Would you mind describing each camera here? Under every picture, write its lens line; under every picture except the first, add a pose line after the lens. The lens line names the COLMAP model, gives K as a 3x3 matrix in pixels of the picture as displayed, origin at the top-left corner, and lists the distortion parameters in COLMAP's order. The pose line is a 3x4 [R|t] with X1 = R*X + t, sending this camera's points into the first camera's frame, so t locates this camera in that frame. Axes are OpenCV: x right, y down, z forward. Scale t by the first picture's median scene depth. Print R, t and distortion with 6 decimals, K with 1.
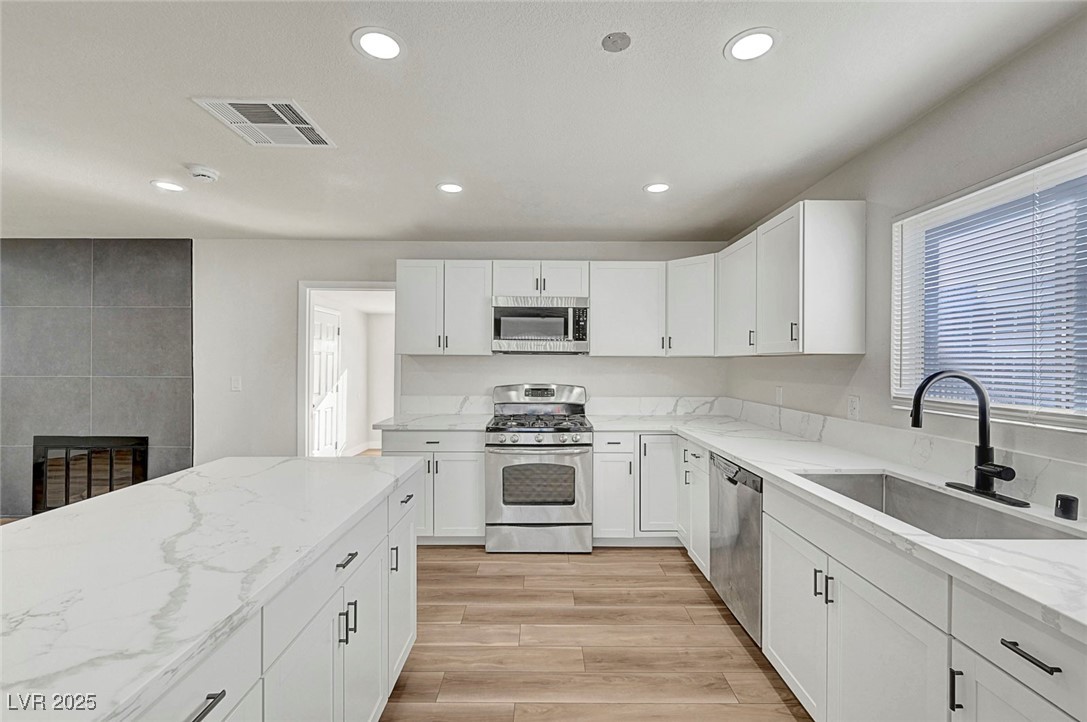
lens RADIAL K [[457.8, 0, 535.4], [0, 457.8, 360.9], [0, 0, 1]] dist [-0.001926, 0.000040]
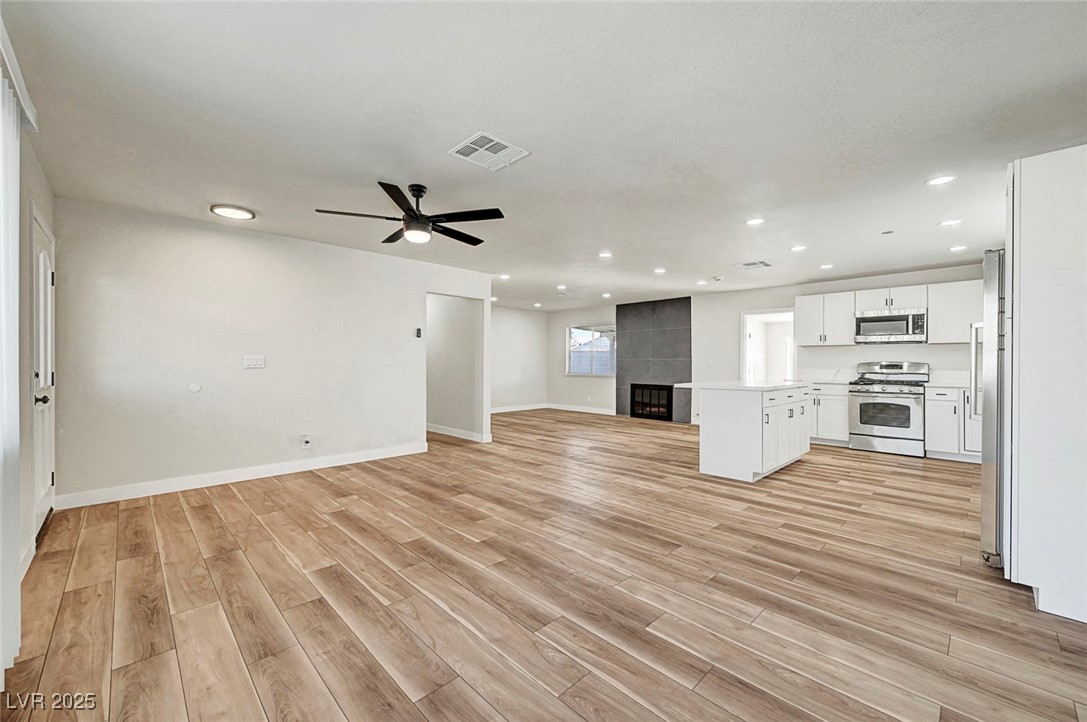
lens RADIAL K [[436.7, 0, 543.6], [0, 436.7, 361.0], [0, 0, 1]] dist [-0.004769, 0.002106]
pose [[0.707119, -0.004897, -0.707077, 0.239658], [0.003078, 0.999988, -0.003847, 0.052377], [0.707087, 0.000544, 0.707126, -1.025263]]
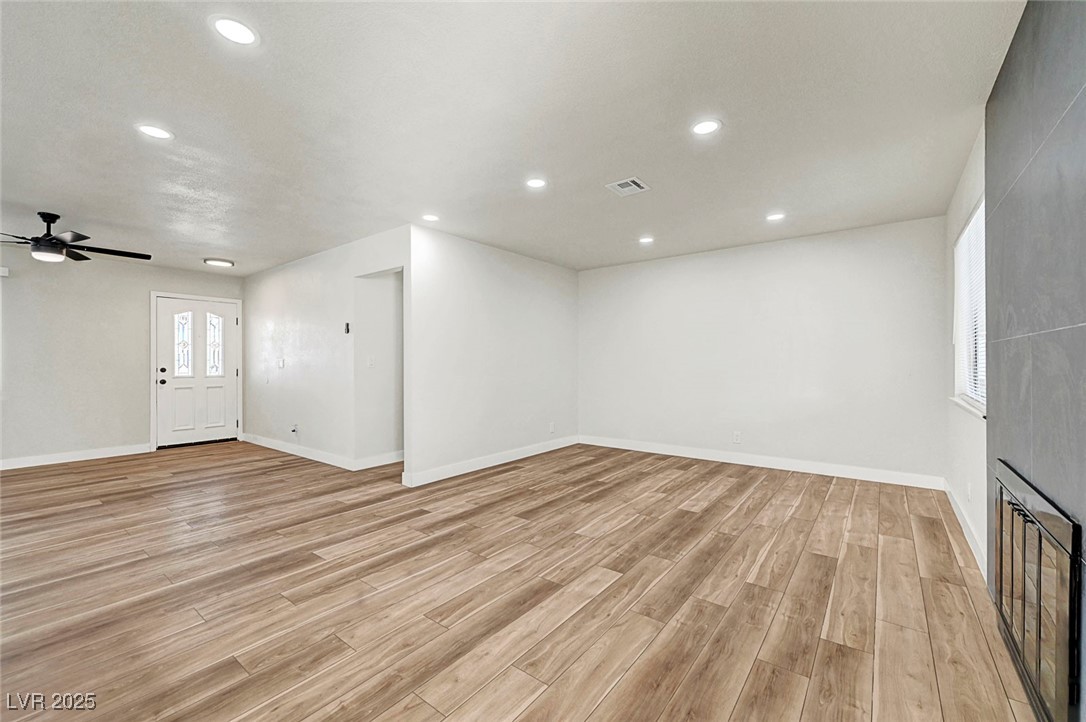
lens RADIAL K [[436.3, 0, 544.7], [0, 436.3, 362.6], [0, 0, 1]] dist [-0.004769, 0.002106]
pose [[-0.605202, -0.004524, -0.796059, -0.426471], [0.005596, 0.999935, -0.009937, 0.062994], [0.796052, -0.010469, -0.605137, 0.926853]]
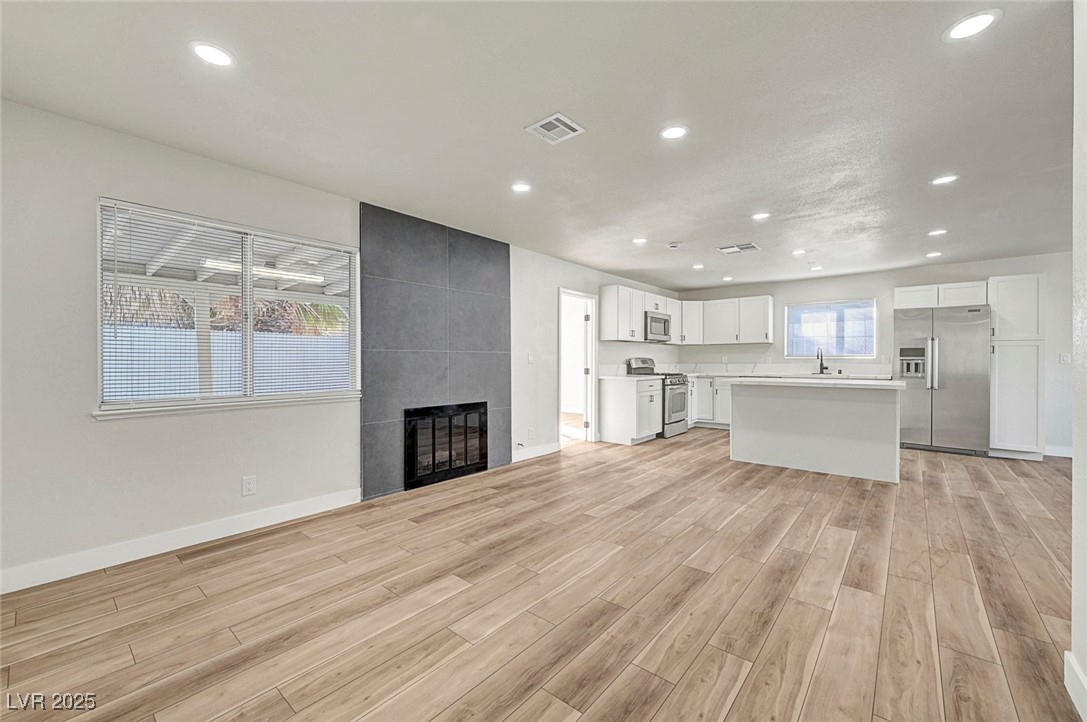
lens RADIAL K [[436.7, 0, 549.5], [0, 436.7, 366.0], [0, 0, 1]] dist [-0.004769, 0.002106]
pose [[0.629990, -0.017410, 0.776408, -1.704127], [-0.001451, 0.999721, 0.023595, 0.045766], [-0.776602, -0.015991, 0.629789, 0.144389]]
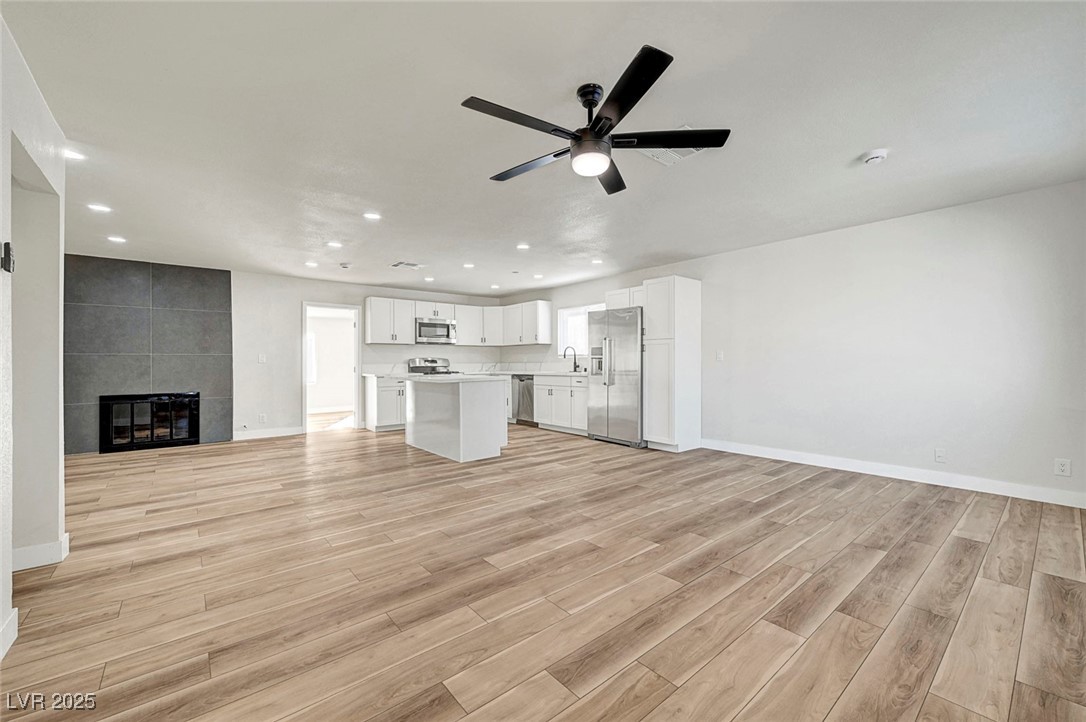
lens RADIAL K [[436.3, 0, 554.2], [0, 436.3, 362.4], [0, 0, 1]] dist [-0.004769, 0.002106]
pose [[0.752810, -0.012244, 0.658124, -0.950343], [0.006022, 0.999913, 0.011714, 0.053969], [-0.658210, -0.004855, 0.752819, -0.995317]]
